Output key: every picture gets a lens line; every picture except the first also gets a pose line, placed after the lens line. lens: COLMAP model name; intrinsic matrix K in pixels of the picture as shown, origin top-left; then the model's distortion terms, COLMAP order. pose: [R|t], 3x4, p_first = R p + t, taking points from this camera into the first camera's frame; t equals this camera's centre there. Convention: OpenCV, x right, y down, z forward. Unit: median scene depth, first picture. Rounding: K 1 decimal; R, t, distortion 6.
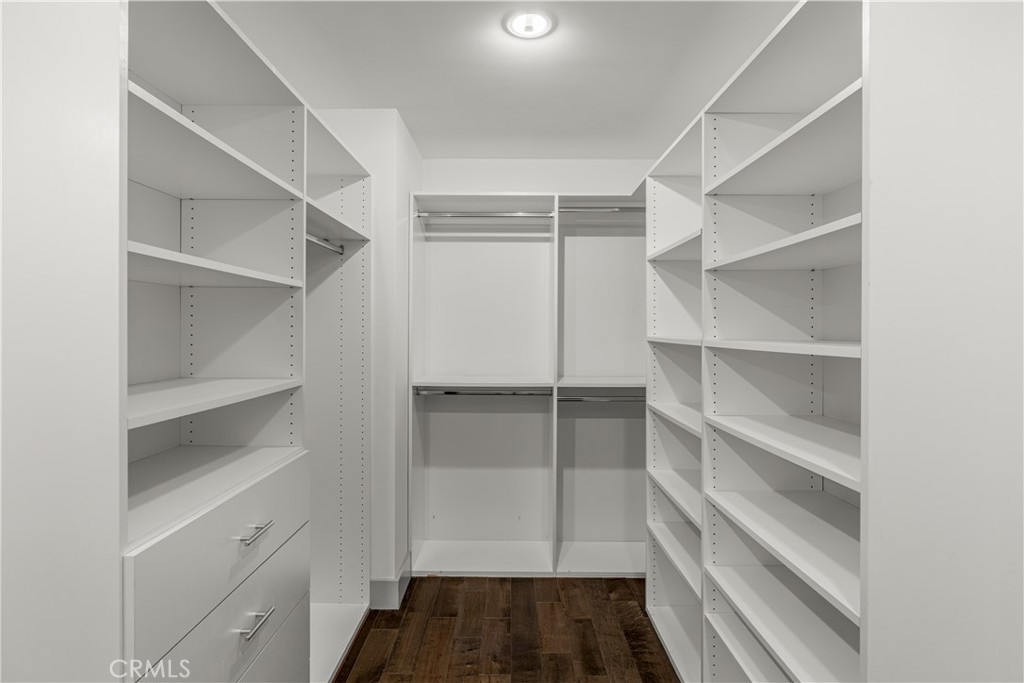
lens RADIAL K [[502.3, 0, 514.1], [0, 502.3, 332.2], [0, 0, 1]] dist [-0.013212, 0.000272]
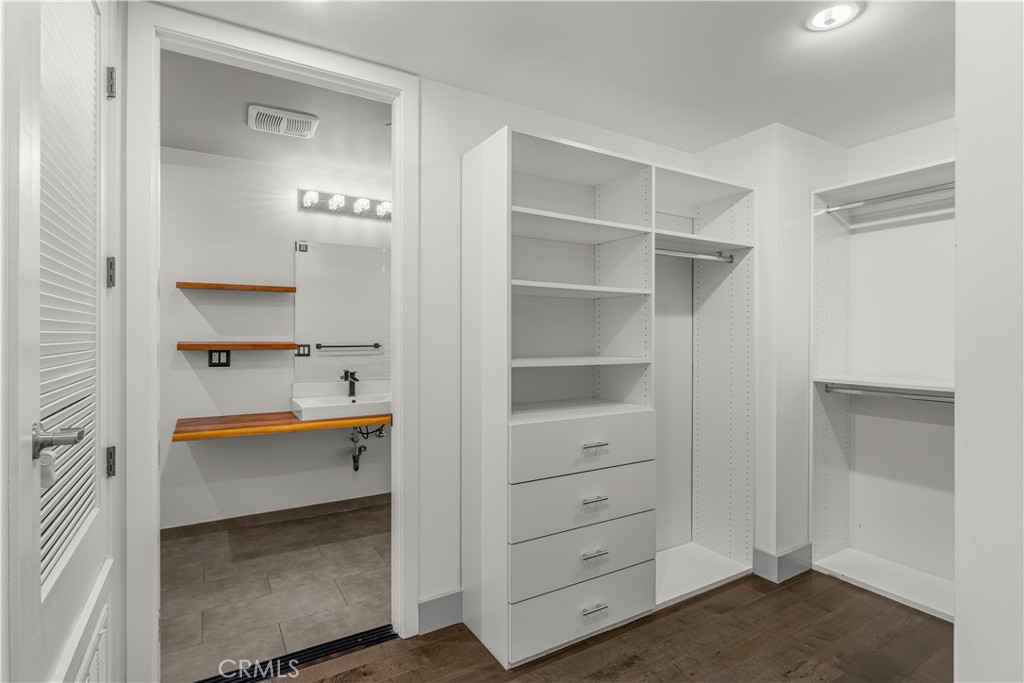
lens RADIAL K [[502.3, 0, 520.3], [0, 502.3, 340.3], [0, 0, 1]] dist [-0.013212, 0.000272]
pose [[0.521159, -0.003222, -0.853453, 0.403494], [-0.001137, 0.999989, -0.004470, 0.033281], [0.853459, 0.003300, 0.521150, -0.039840]]
